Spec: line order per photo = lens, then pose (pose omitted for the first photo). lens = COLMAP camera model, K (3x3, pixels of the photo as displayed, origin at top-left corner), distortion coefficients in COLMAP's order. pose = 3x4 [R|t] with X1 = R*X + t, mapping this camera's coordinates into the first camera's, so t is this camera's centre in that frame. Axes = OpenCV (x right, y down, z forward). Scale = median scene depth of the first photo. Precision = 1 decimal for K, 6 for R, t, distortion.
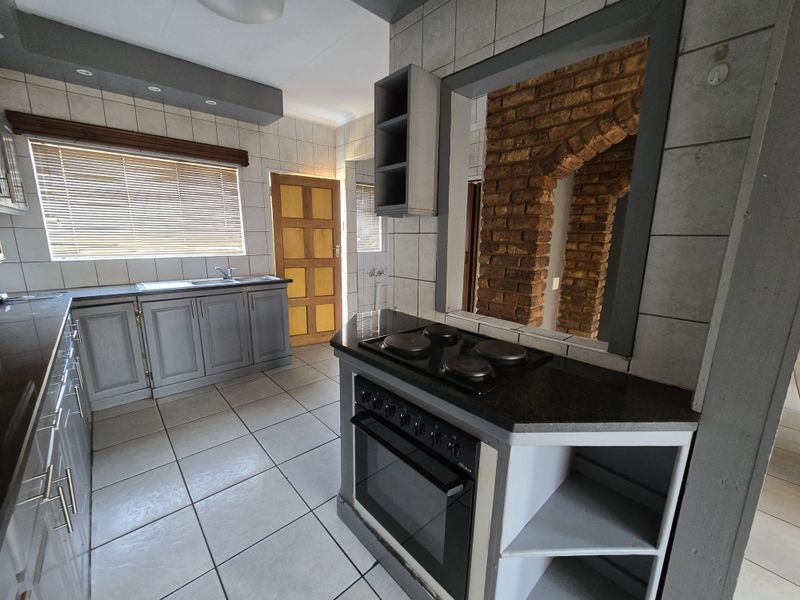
lens RADIAL K [[326.8, 0, 397.8], [0, 326.8, 302.9], [0, 0, 1]] dist [-0.002745, -0.000151]
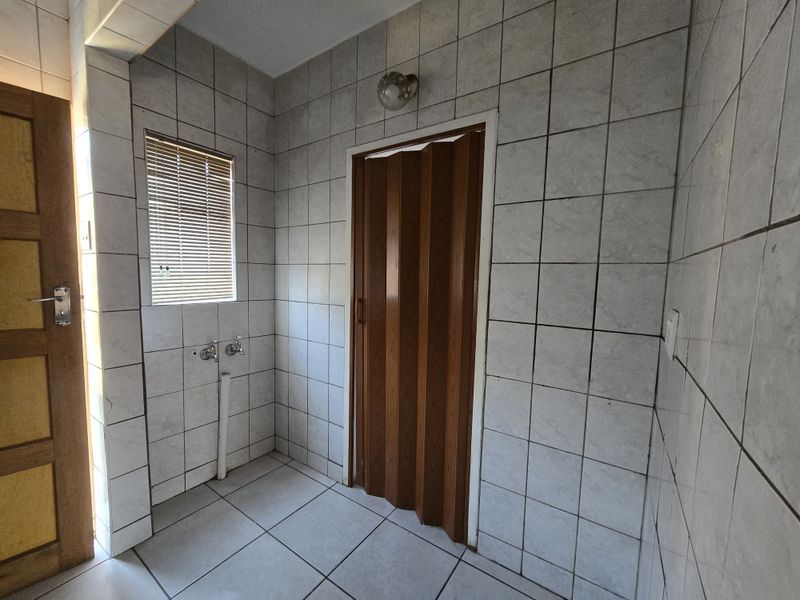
lens RADIAL K [[326.8, 0, 402.3], [0, 326.8, 300.1], [0, 0, 1]] dist [-0.002745, -0.000151]
pose [[0.973216, -0.009525, 0.229697, 0.078089], [0.036440, 0.992901, -0.113221, -0.114306], [-0.226988, 0.118559, 0.966654, 0.590813]]
